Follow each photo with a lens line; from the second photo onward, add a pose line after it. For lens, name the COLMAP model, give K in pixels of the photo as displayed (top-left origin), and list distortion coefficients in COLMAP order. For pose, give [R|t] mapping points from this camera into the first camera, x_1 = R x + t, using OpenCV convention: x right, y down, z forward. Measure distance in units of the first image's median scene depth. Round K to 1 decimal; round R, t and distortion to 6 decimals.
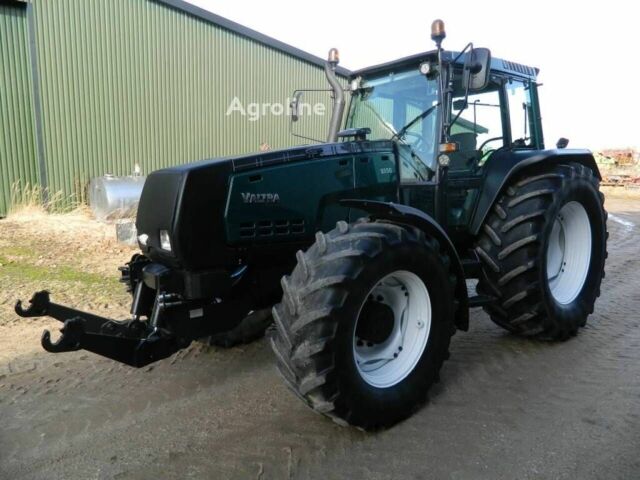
lens RADIAL K [[455.6, 0, 320.0], [0, 455.6, 240.0], [0, 0, 1]] dist [0.000966, -0.004607]
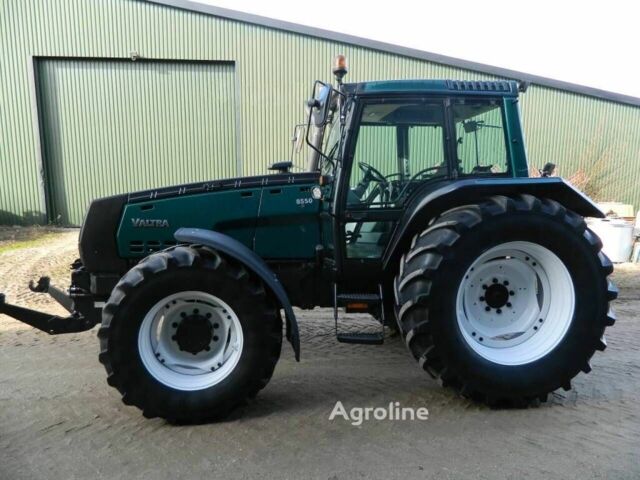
lens RADIAL K [[455.6, 0, 320.0], [0, 455.6, 240.0], [0, 0, 1]] dist [0.000966, -0.004607]
pose [[0.851632, 0.065399, -0.520045, 0.945801], [-0.081852, 0.996606, -0.008711, -0.071860], [0.517710, 0.049986, 0.854095, 0.154485]]
